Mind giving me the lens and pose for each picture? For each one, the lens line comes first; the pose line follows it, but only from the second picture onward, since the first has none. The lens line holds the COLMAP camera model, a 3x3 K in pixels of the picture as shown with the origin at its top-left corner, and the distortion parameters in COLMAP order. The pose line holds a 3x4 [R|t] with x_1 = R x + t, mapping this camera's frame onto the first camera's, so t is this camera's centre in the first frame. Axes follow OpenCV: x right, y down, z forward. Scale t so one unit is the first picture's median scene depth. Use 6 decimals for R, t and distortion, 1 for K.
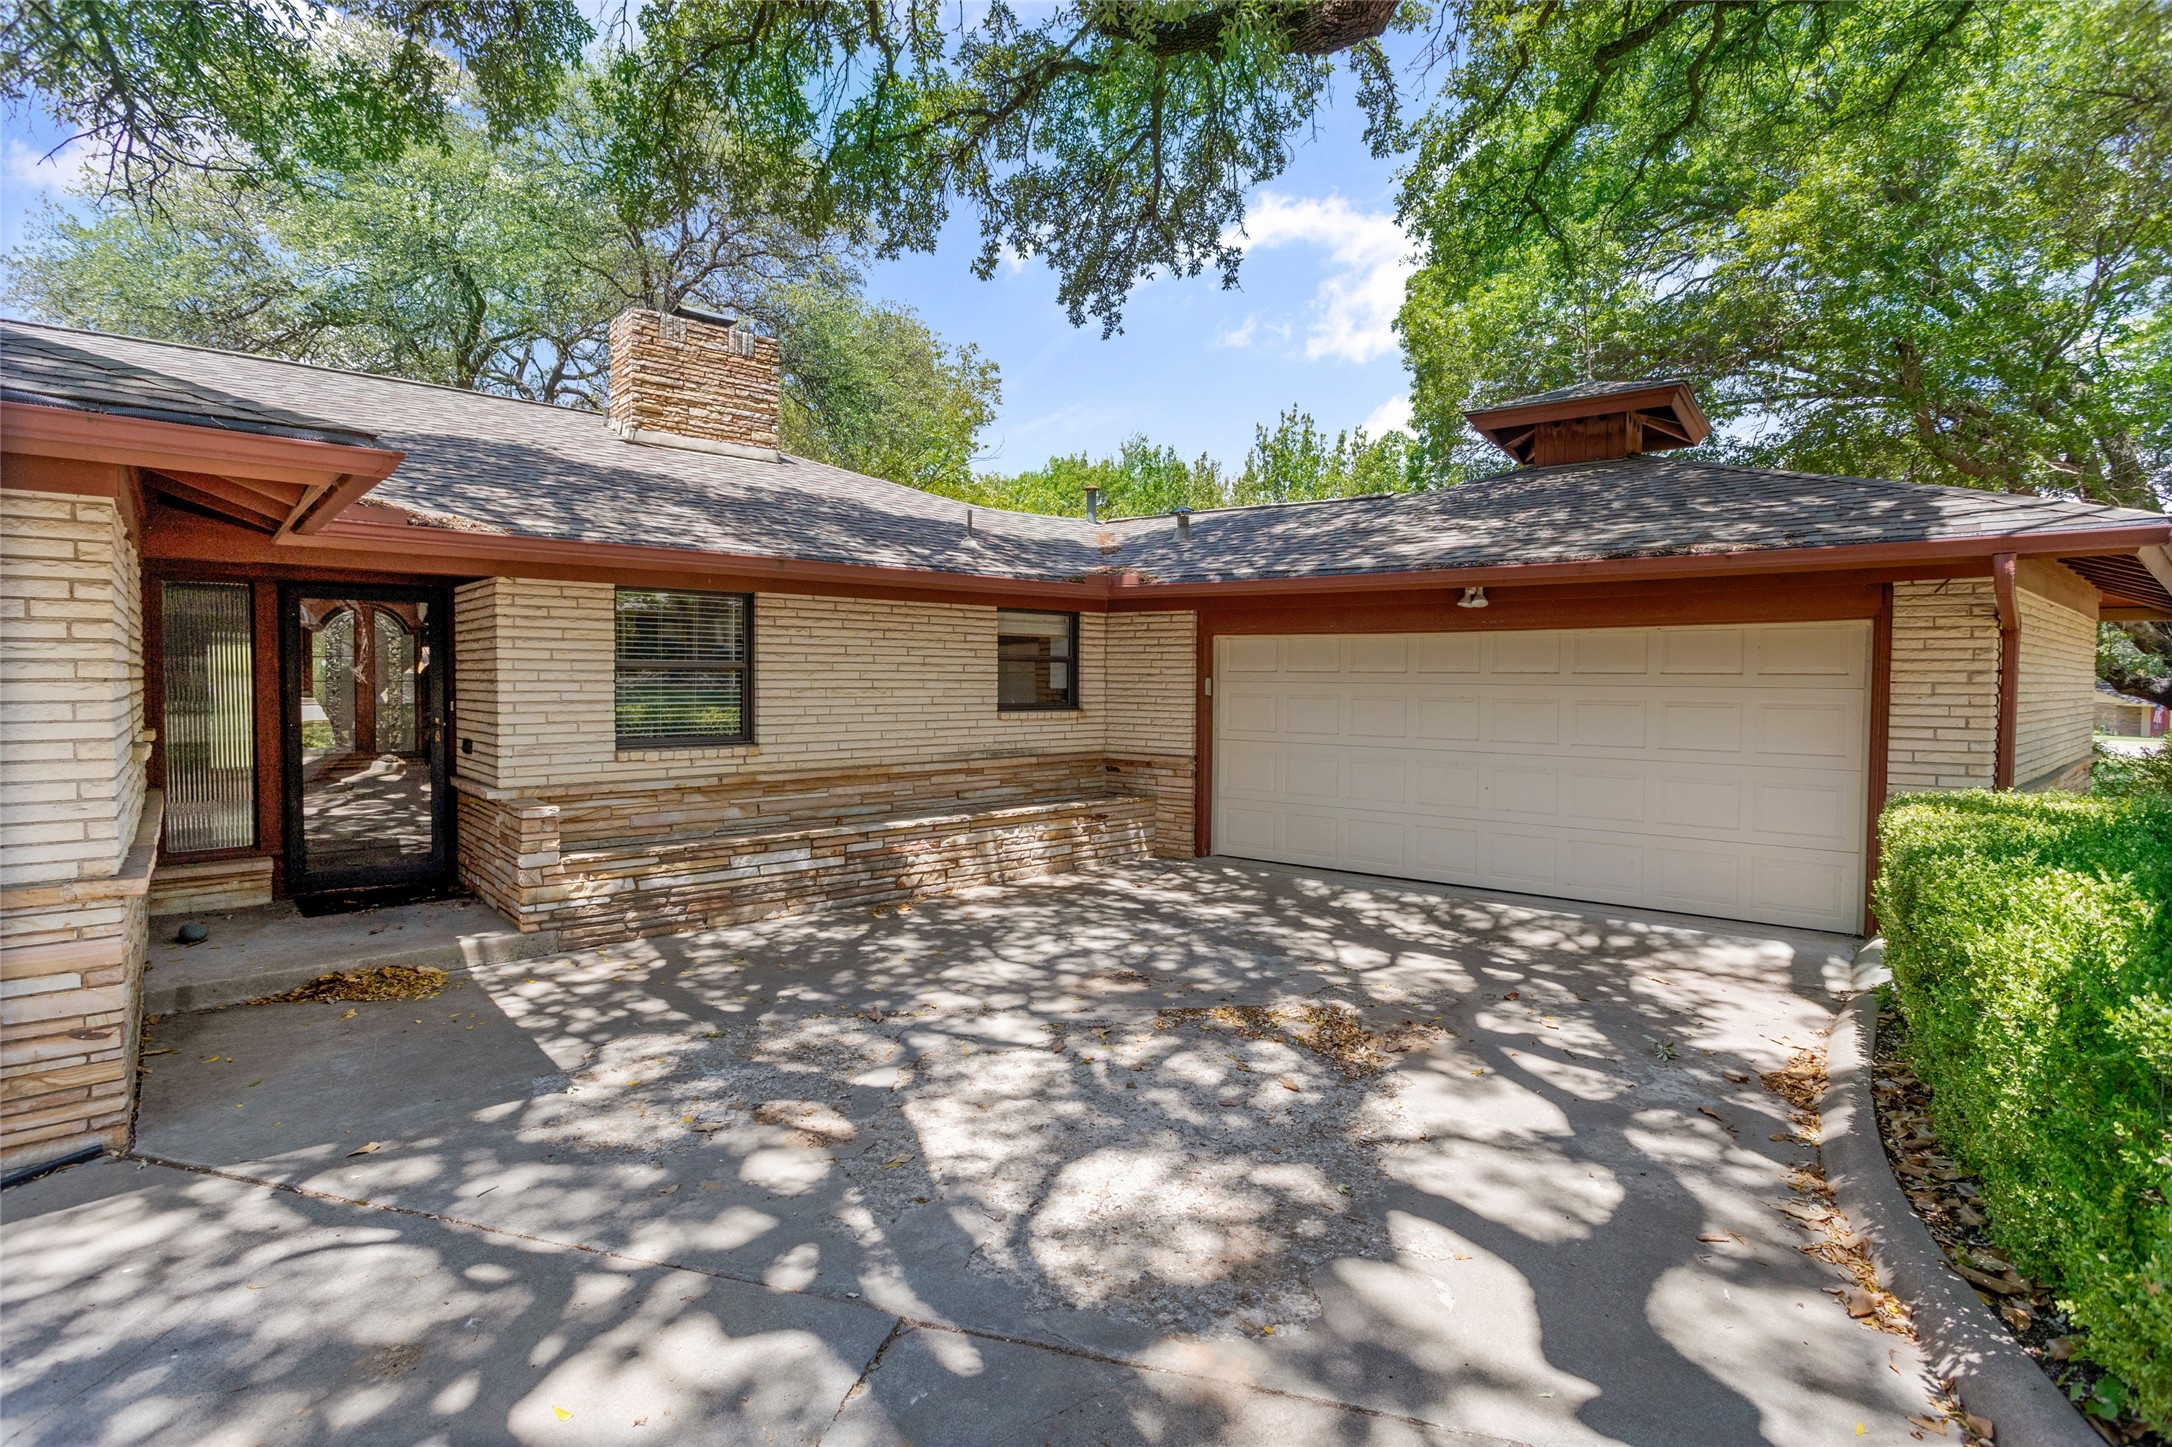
lens RADIAL K [[1016.1, 0, 1065.5], [0, 1016.1, 719.0], [0, 0, 1]] dist [-0.049110, 0.028651]
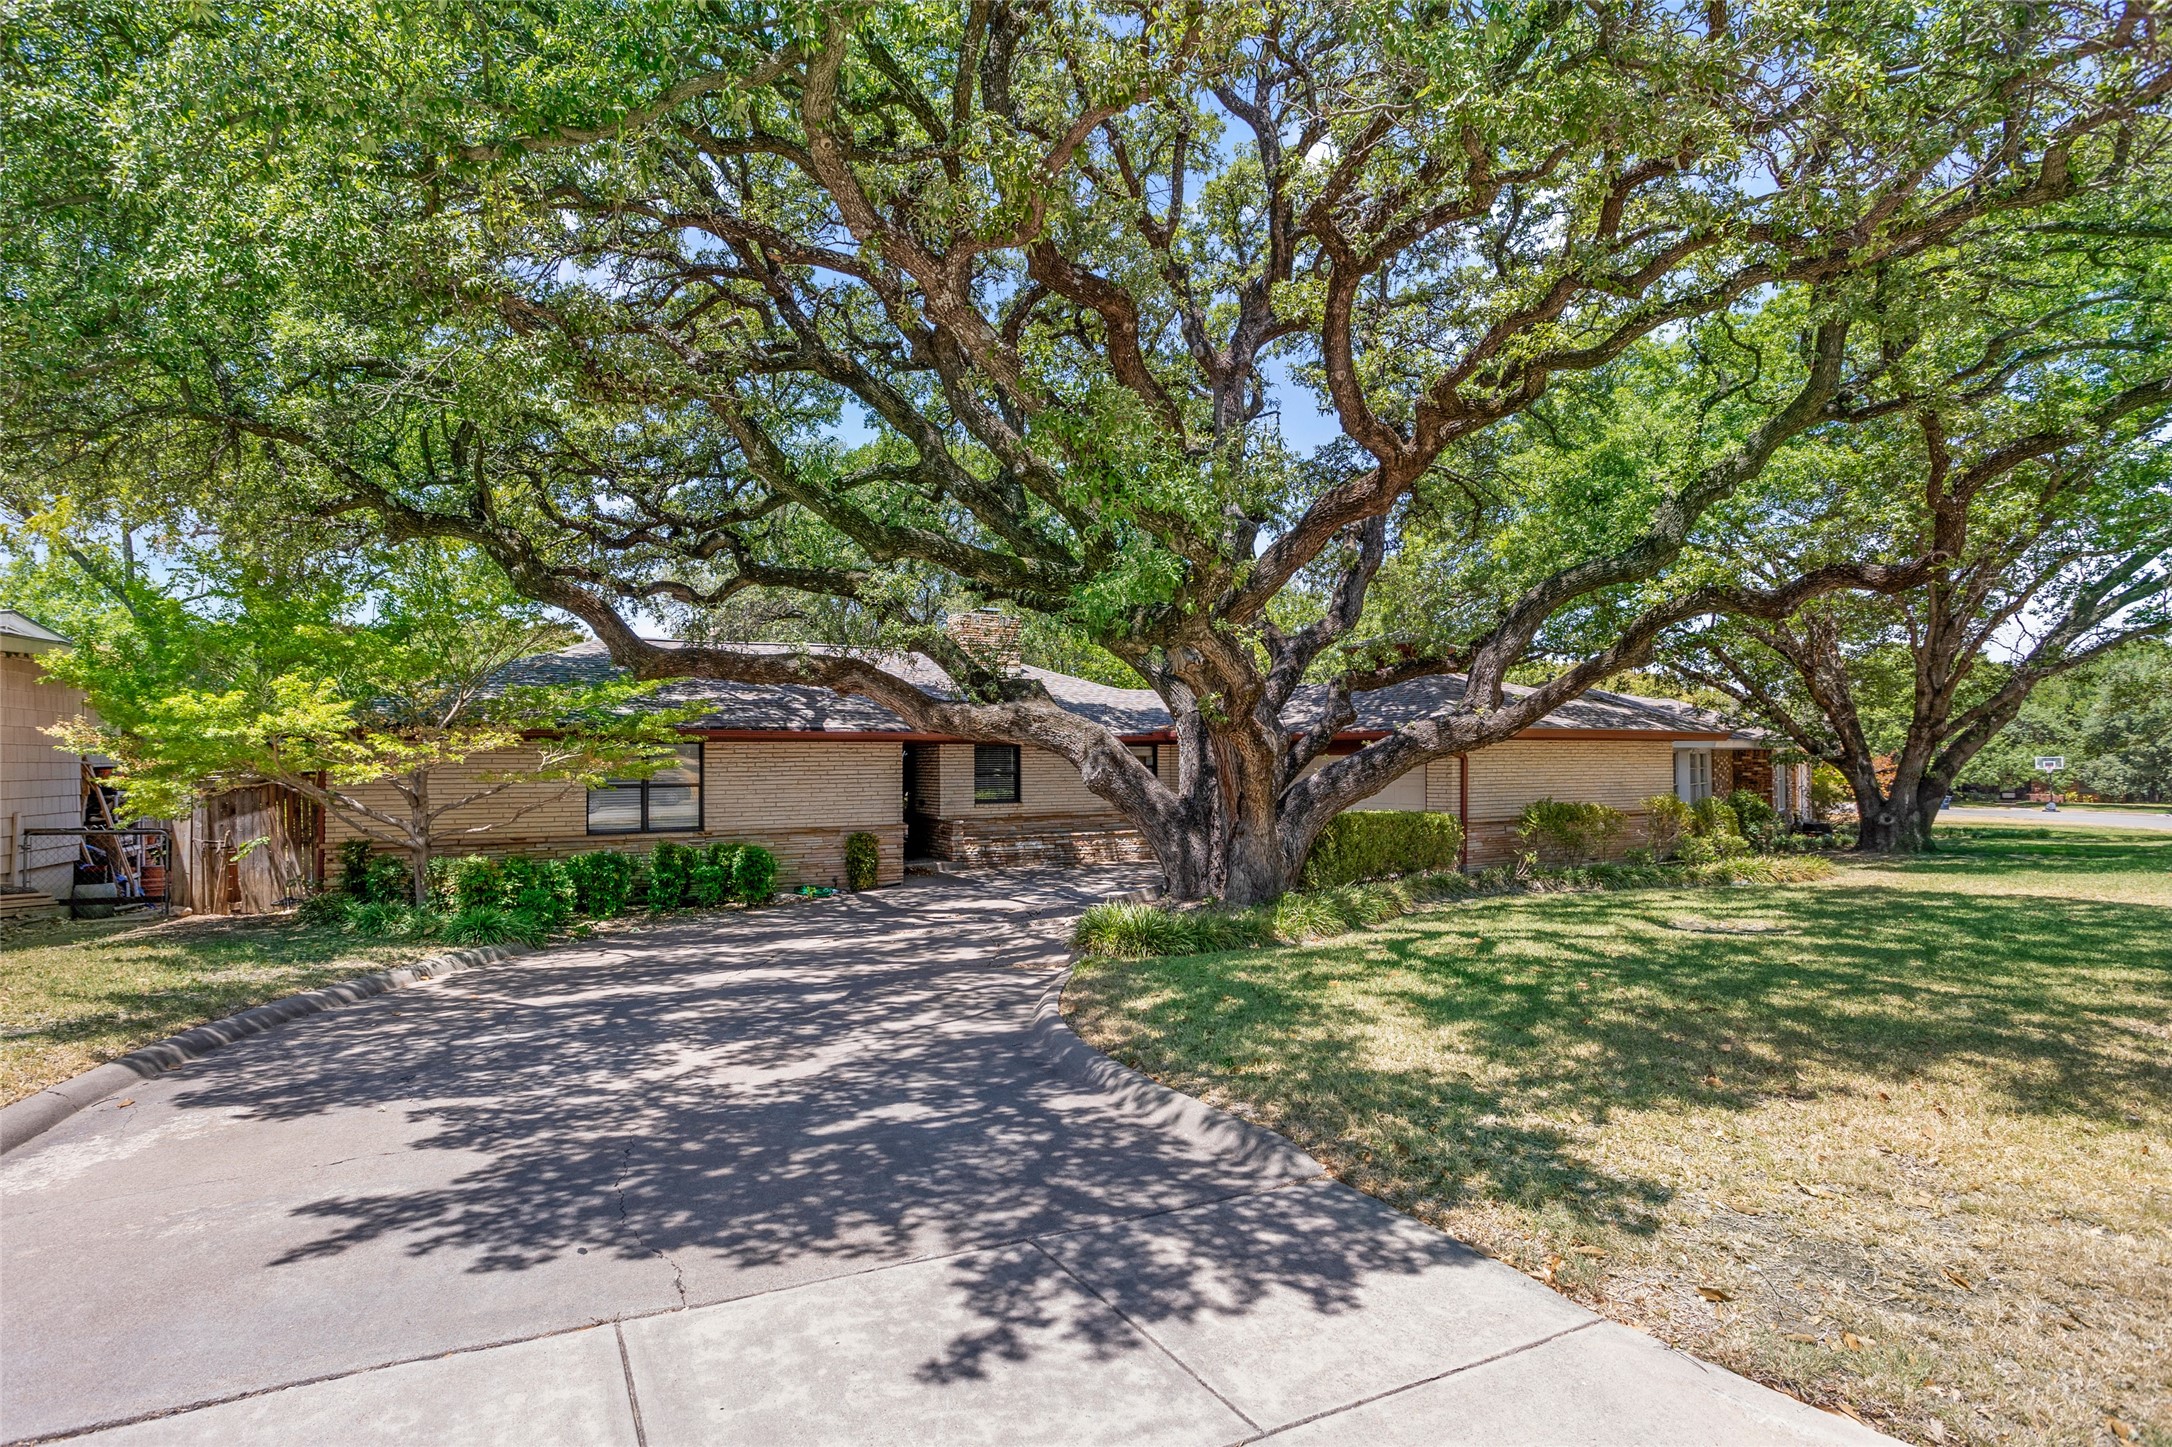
lens RADIAL K [[1076.4, 0, 1041.0], [0, 1076.4, 734.7], [0, 0, 1]] dist [-0.059633, 0.034849]
pose [[0.977511, -0.015310, -0.210329, 0.316181], [0.001578, 0.997864, -0.065304, 0.029267], [0.210880, 0.063504, 0.975447, -1.630301]]
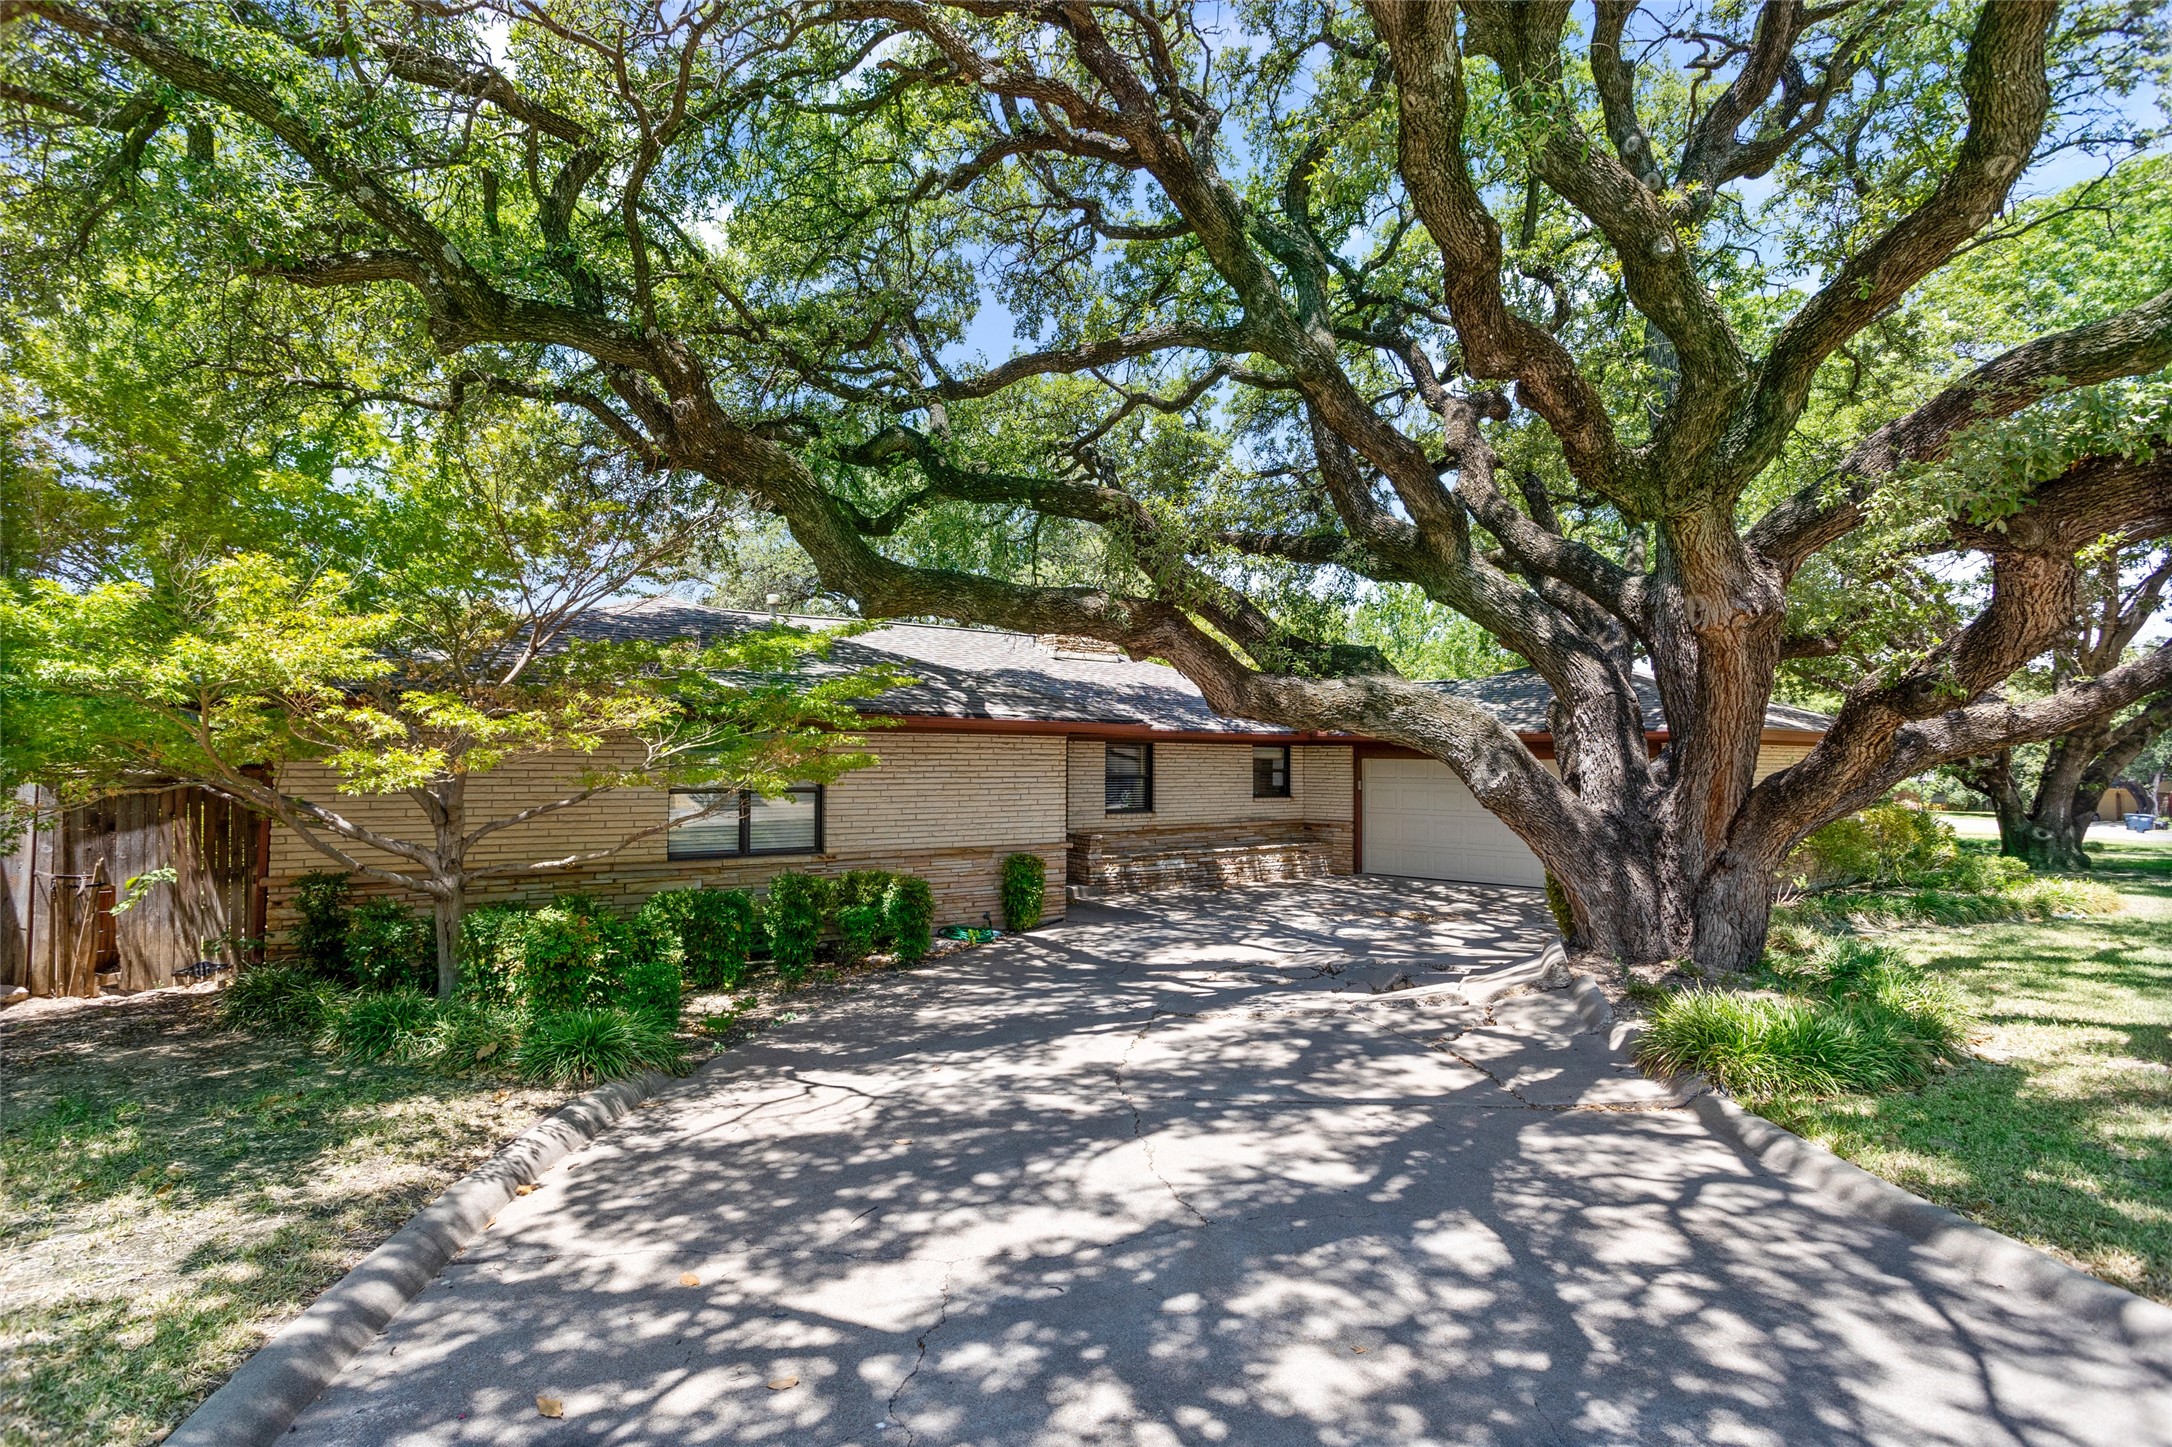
lens RADIAL K [[1016.1, 0, 1065.5], [0, 1016.1, 719.0], [0, 0, 1]] dist [-0.049110, 0.028651]
pose [[0.994214, -0.004953, -0.107301, -0.244745], [-0.004261, 0.996331, -0.085473, 0.011577], [0.107330, 0.085435, 0.990546, -1.147886]]
